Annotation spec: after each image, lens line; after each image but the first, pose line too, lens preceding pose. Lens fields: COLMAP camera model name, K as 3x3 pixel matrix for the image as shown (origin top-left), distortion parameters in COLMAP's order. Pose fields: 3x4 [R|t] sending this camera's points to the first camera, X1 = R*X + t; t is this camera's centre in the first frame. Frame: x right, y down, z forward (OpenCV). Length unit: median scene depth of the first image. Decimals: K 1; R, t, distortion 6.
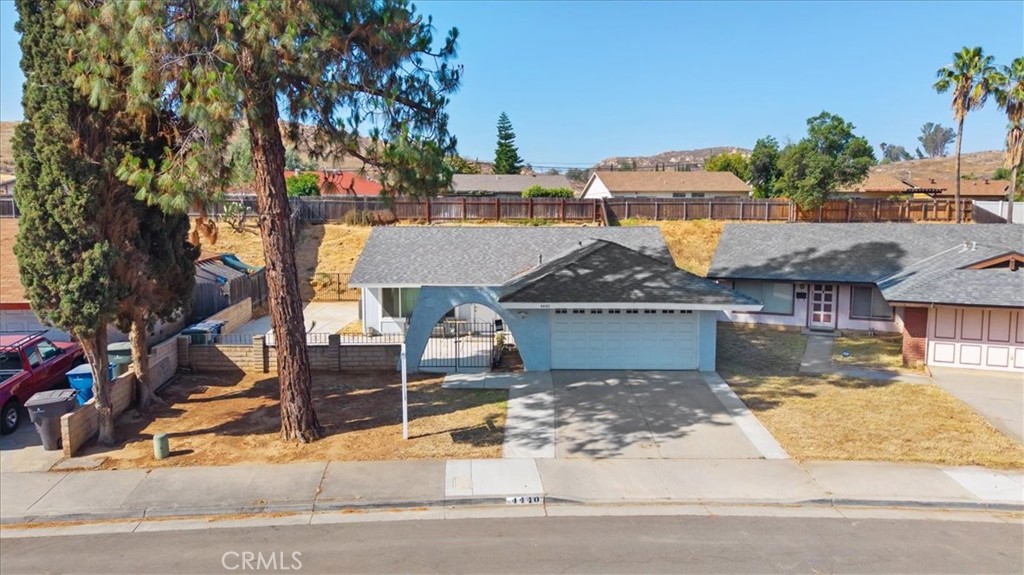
lens RADIAL K [[578.1, 0, 491.7], [0, 578.1, 288.6], [0, 0, 1]] dist [0.003330, 0.000335]
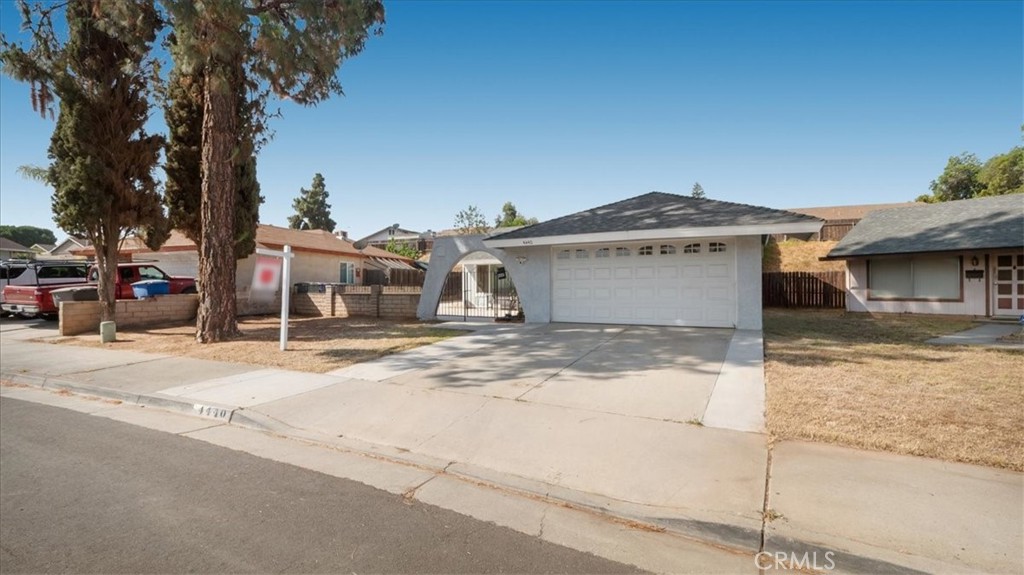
lens RADIAL K [[401.2, 0, 512.0], [0, 401.2, 287.5], [0, 0, 1]] dist [-0.001303, -0.000023]
pose [[0.905004, 0.003552, -0.425389, 0.307625], [-0.040361, 0.996171, -0.077547, 0.137278], [0.423485, 0.087350, 0.901682, 0.401002]]
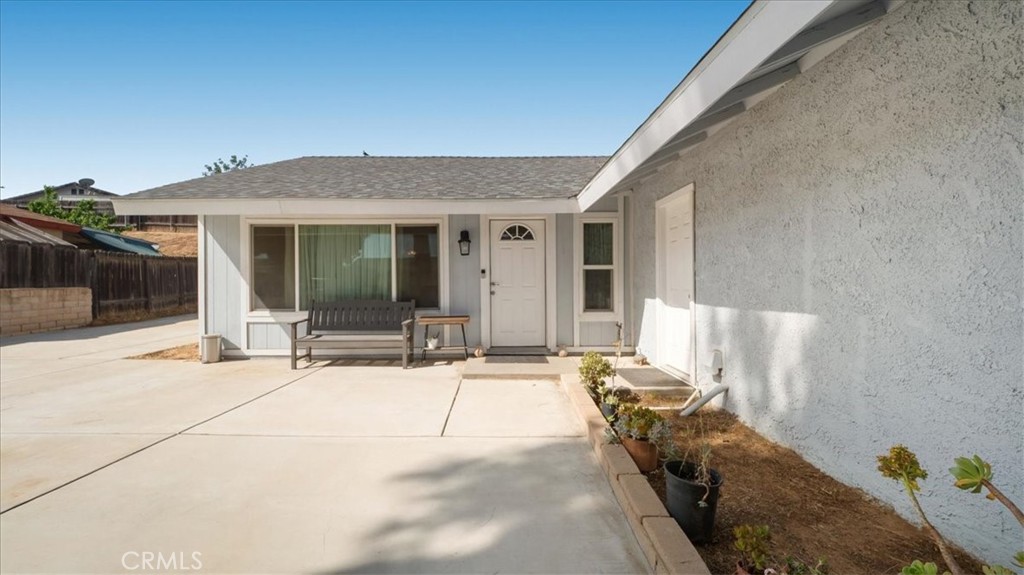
lens RADIAL K [[401.2, 0, 512.0], [0, 401.2, 287.5], [0, 0, 1]] dist [-0.001303, -0.000023]
pose [[0.998360, 0.001596, 0.057218, -0.041883], [0.002665, 0.997231, -0.074315, 0.075025], [-0.057178, 0.074345, 0.995592, 0.993126]]
